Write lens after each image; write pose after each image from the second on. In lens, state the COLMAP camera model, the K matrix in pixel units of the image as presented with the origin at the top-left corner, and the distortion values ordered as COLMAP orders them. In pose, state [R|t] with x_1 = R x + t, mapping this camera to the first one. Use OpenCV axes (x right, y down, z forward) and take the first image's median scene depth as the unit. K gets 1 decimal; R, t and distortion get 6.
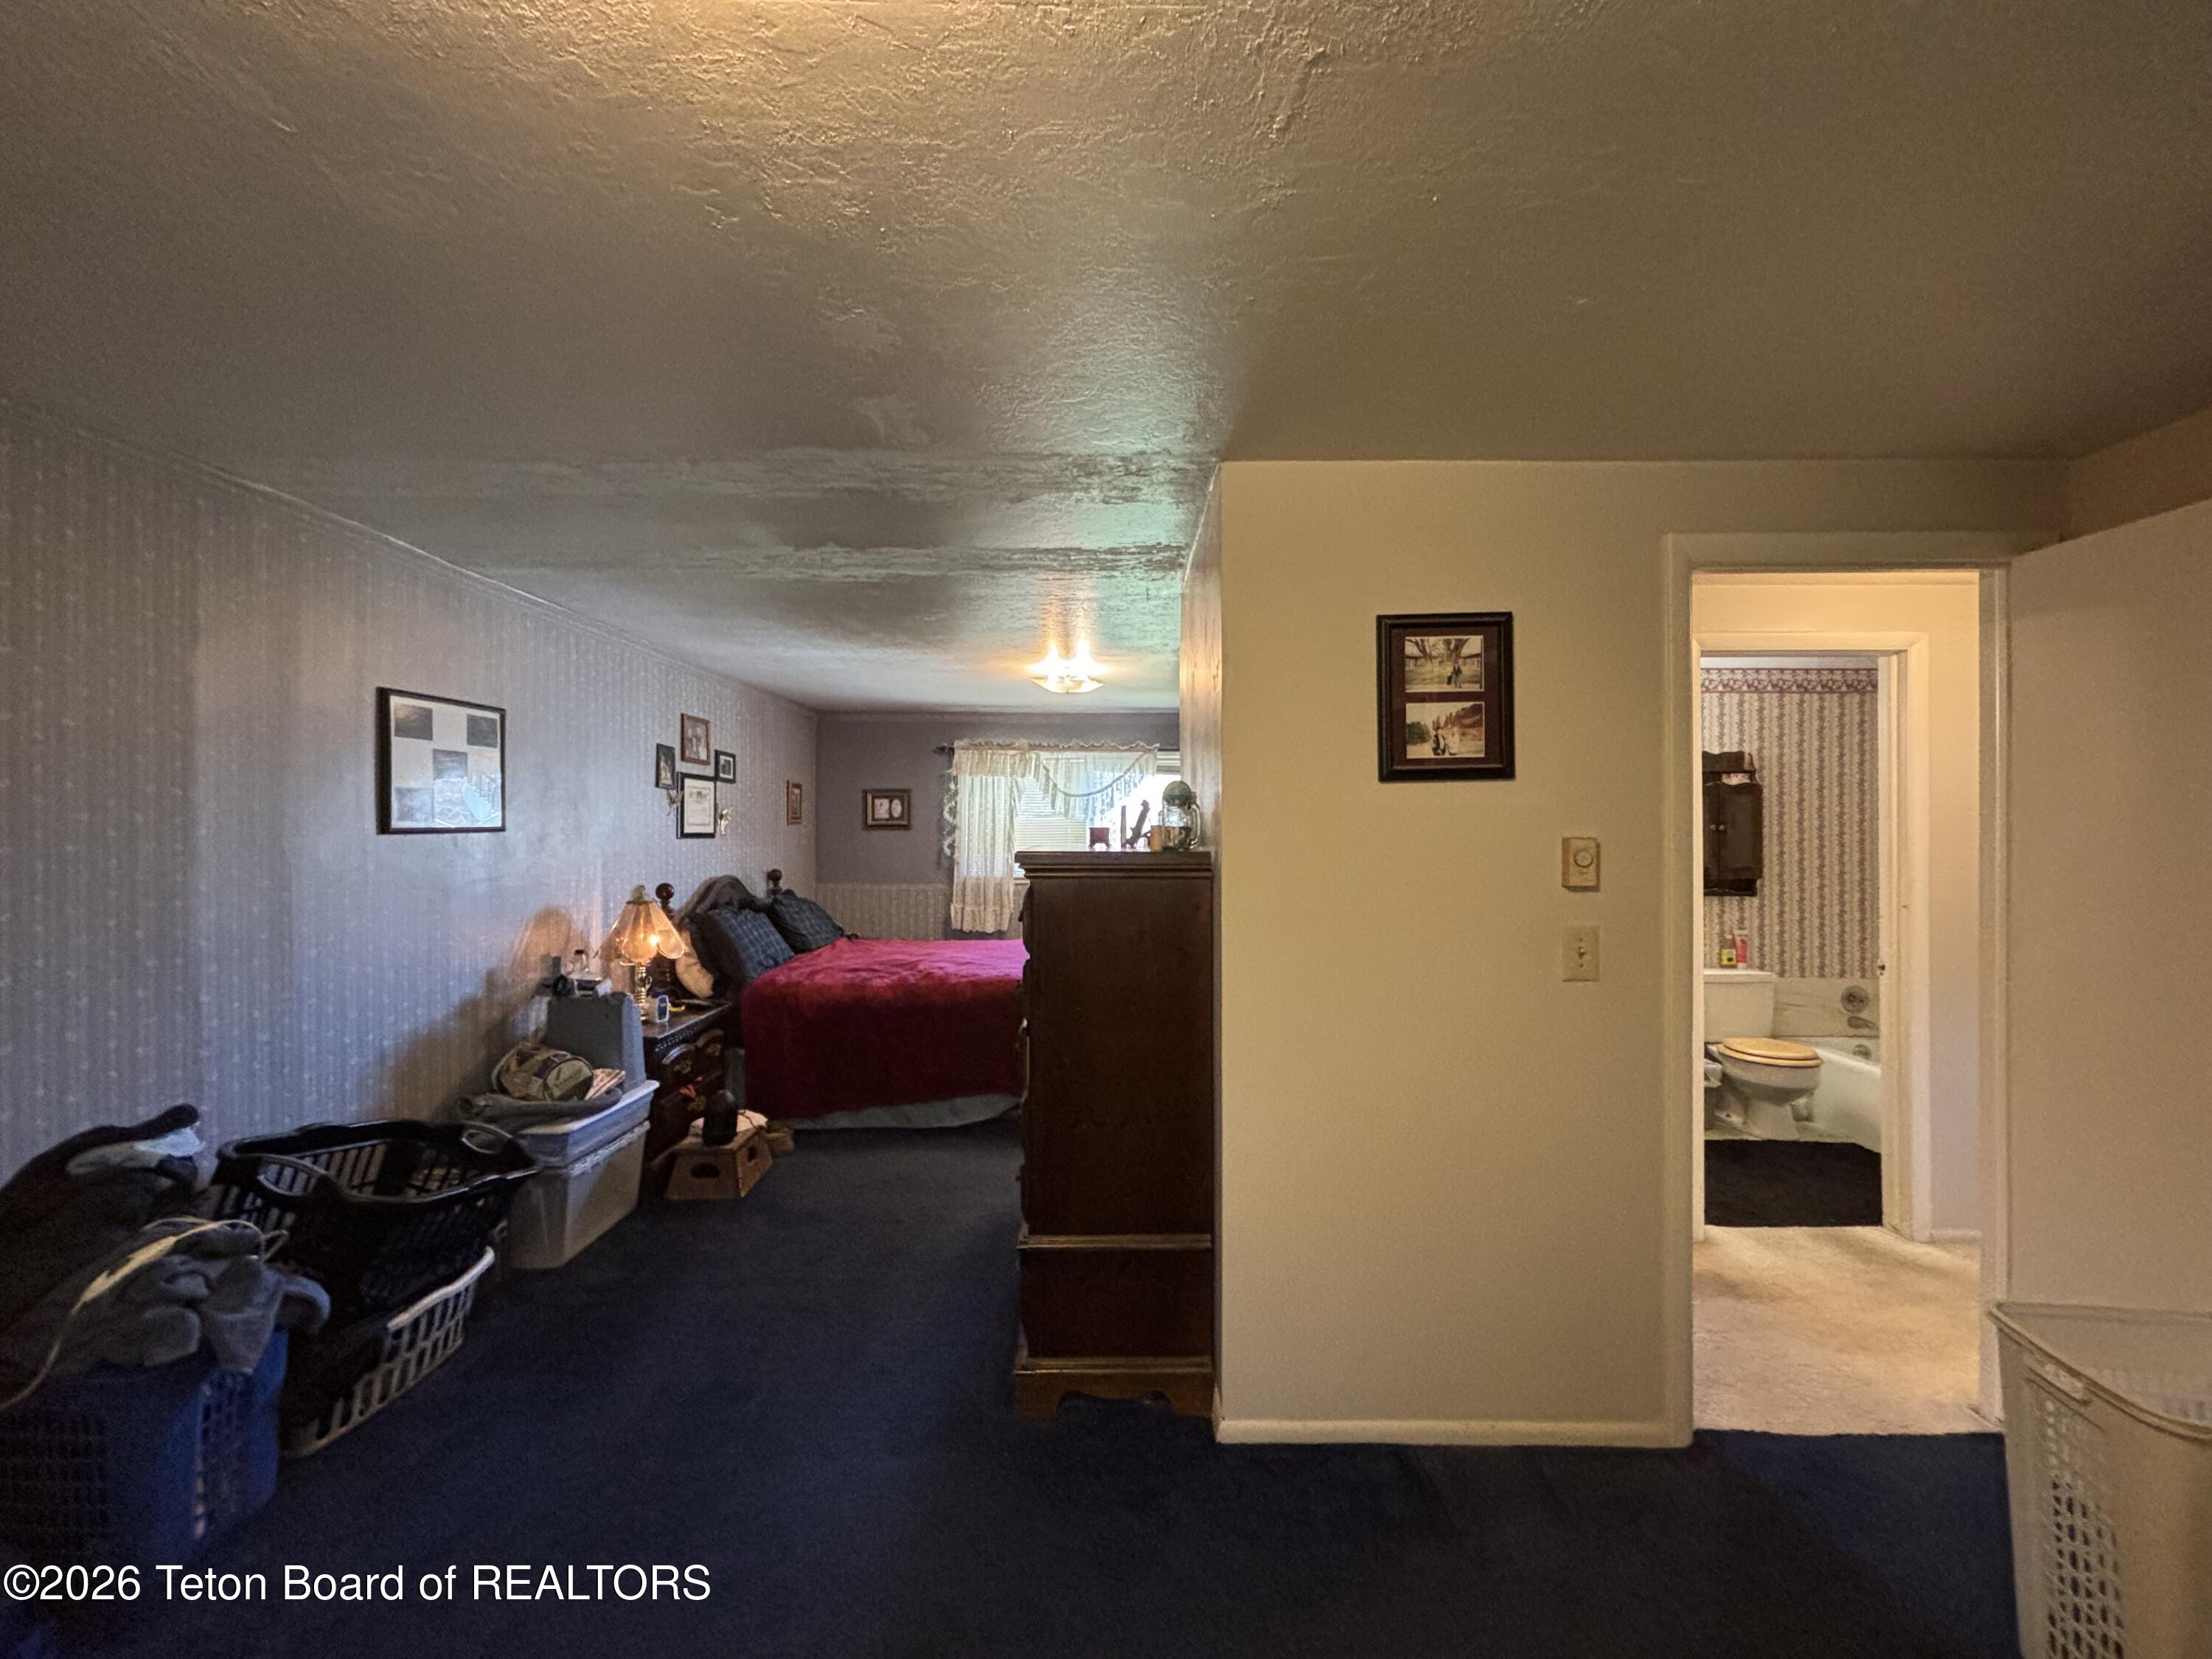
lens RADIAL K [[884.5, 0, 1092.2], [0, 884.5, 827.3], [0, 0, 1]] dist [-0.006124, 0.000289]
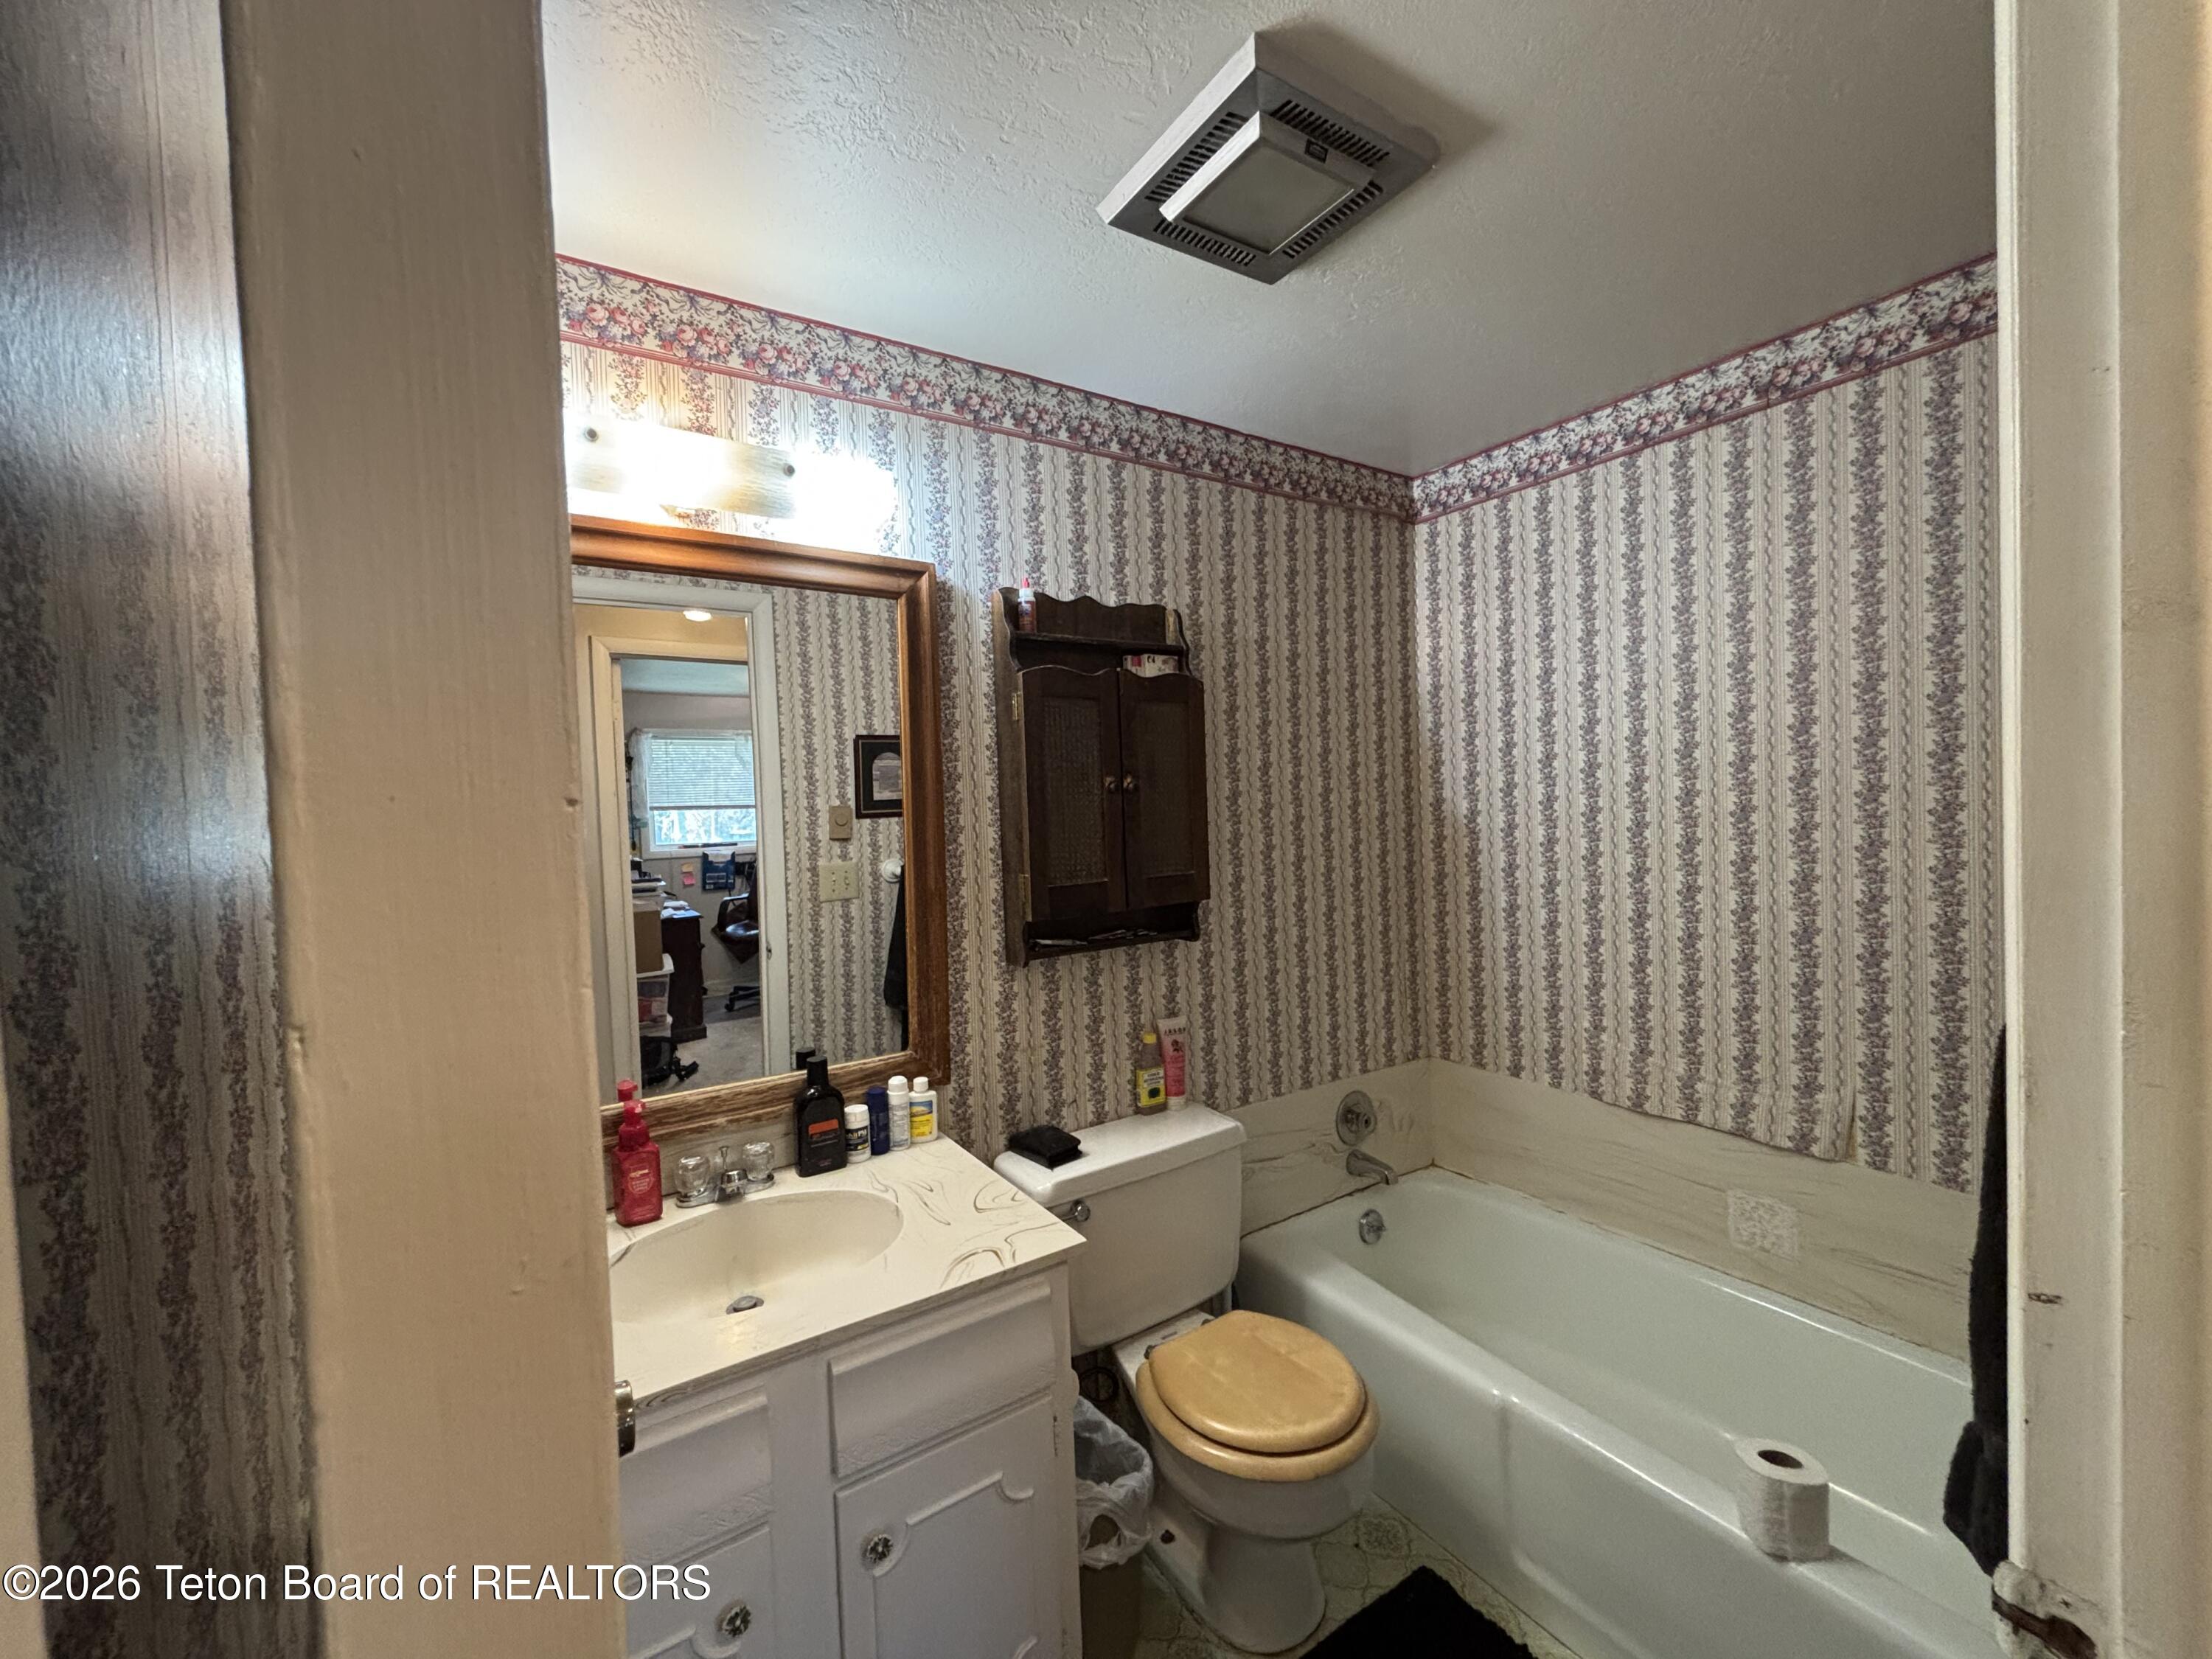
lens RADIAL K [[884.5, 0, 1106.2], [0, 884.5, 830.1], [0, 0, 1]] dist [-0.006124, 0.000289]
pose [[0.831727, -0.041176, 0.553655, 0.471185], [0.031937, 0.999143, 0.026330, 0.011439], [-0.554265, -0.004218, 0.832330, 0.654941]]
